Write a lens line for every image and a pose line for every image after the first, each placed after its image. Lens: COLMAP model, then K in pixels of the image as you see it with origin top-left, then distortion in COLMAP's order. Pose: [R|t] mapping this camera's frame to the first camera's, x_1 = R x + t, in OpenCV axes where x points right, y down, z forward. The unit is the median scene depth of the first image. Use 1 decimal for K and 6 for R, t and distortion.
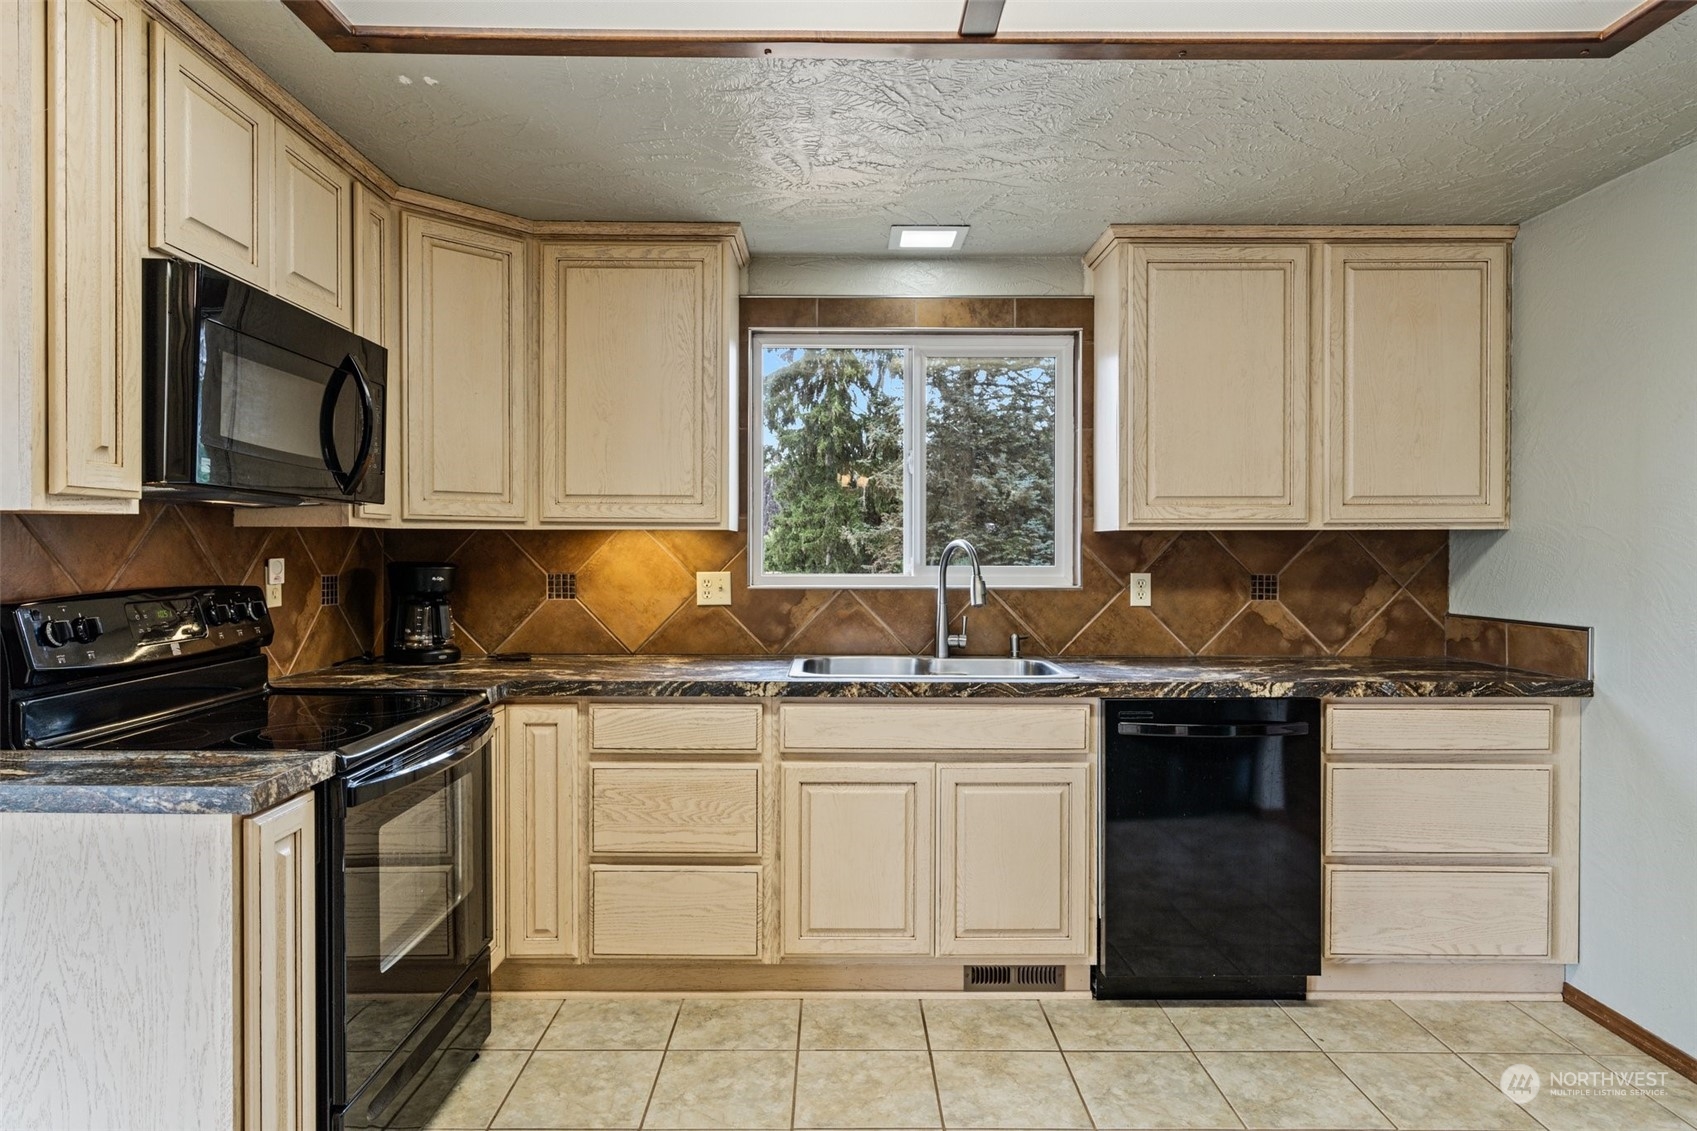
lens RADIAL K [[997.4, 0, 796.8], [0, 997.4, 561.7], [0, 0, 1]] dist [-0.005329, 0.001557]
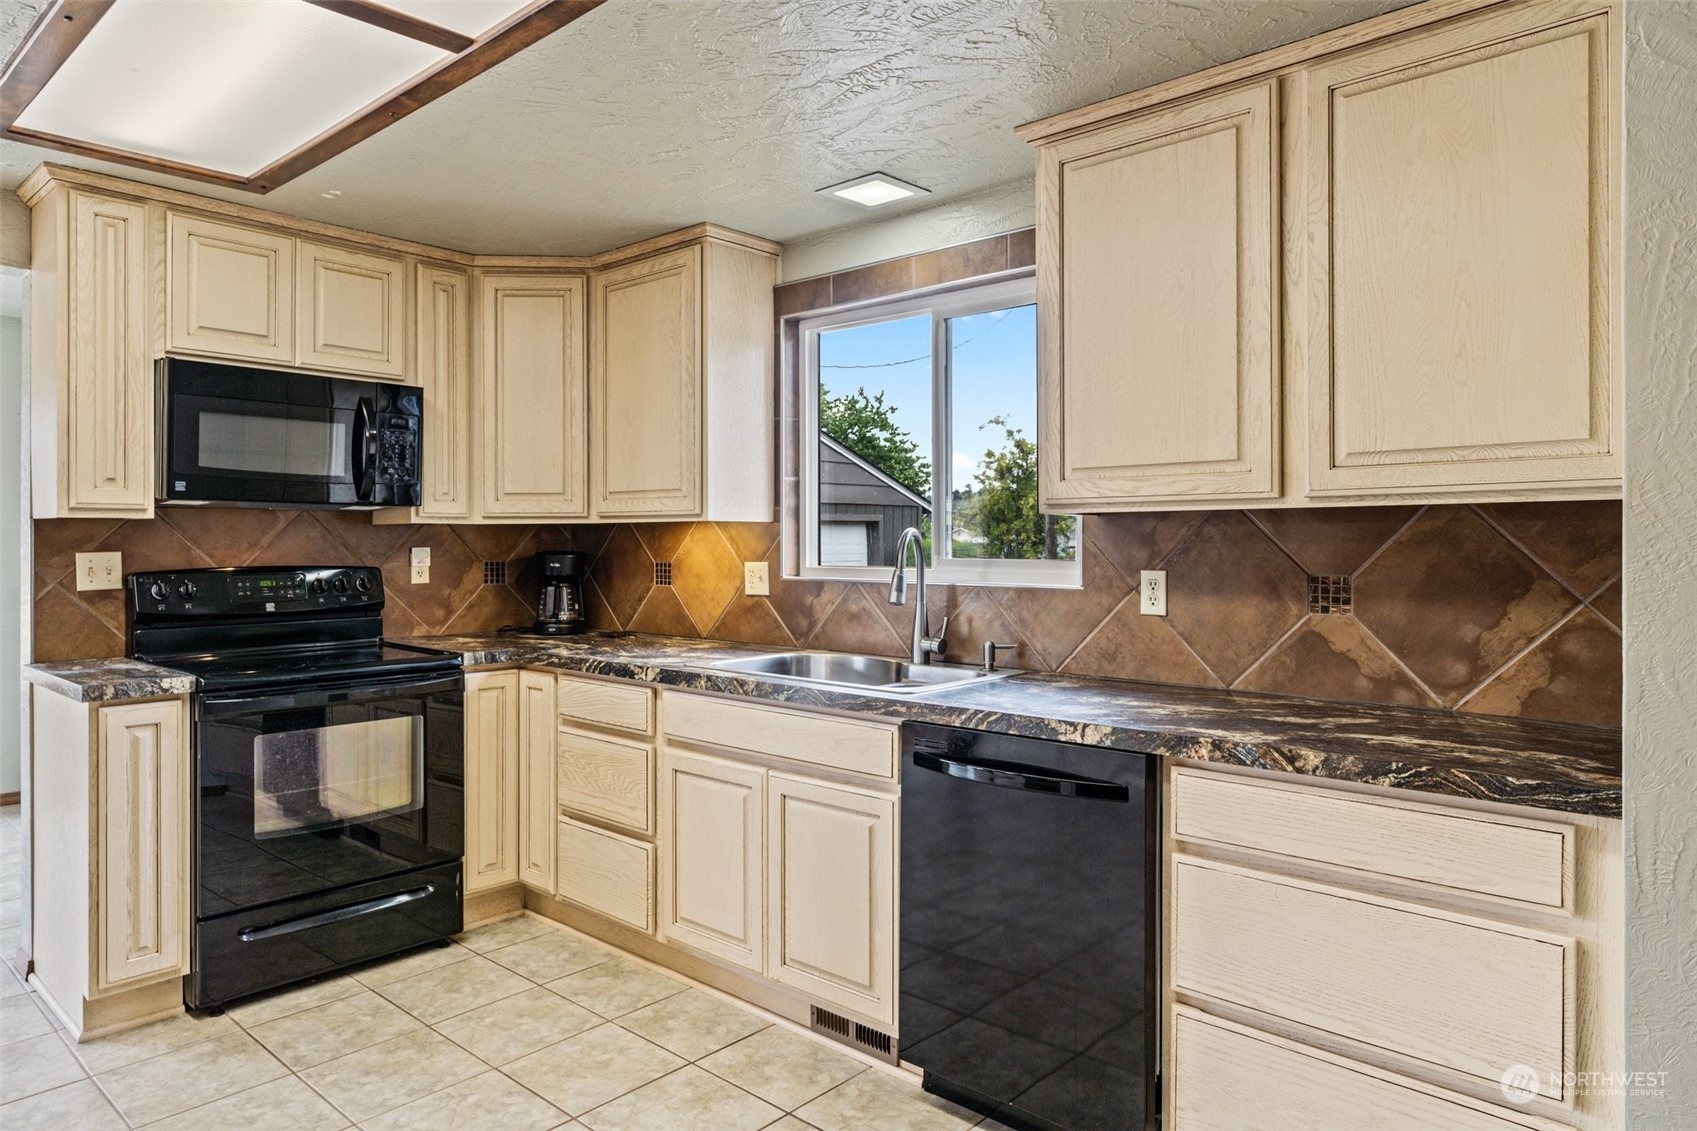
lens RADIAL K [[1035.4, 0, 765.6], [0, 1035.4, 544.9], [0, 0, 1]] dist [-0.005412, 0.003484]
pose [[0.736757, 0.000556, -0.676158, 0.735866], [-0.007150, 0.999950, -0.006968, -0.000221], [0.676120, 0.009968, 0.736724, 0.267621]]
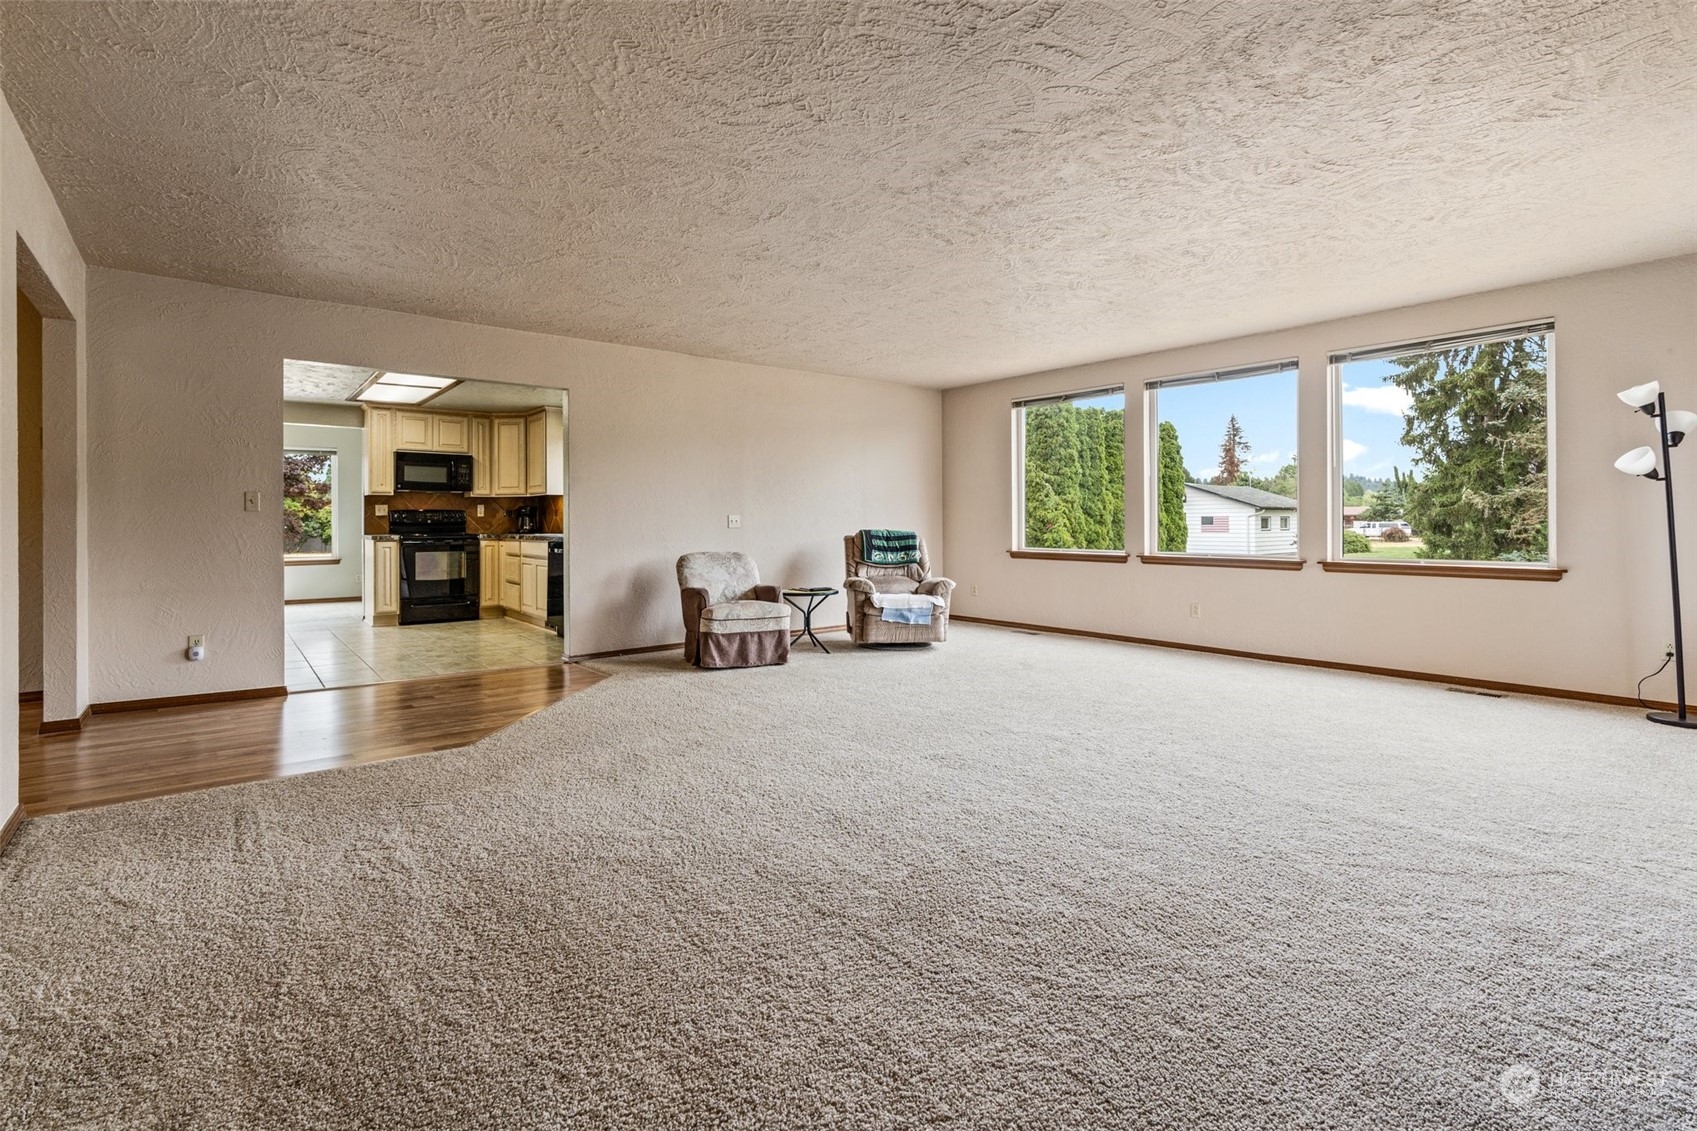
lens RADIAL K [[774.9, 0, 787.2], [0, 774.9, 526.2], [0, 0, 1]] dist [-0.003474, 0.001671]
pose [[0.606129, 0.000536, -0.795366, 2.655403], [-0.006158, 0.999973, -0.004020, 0.084712], [0.795342, 0.007335, 0.606116, 0.050923]]
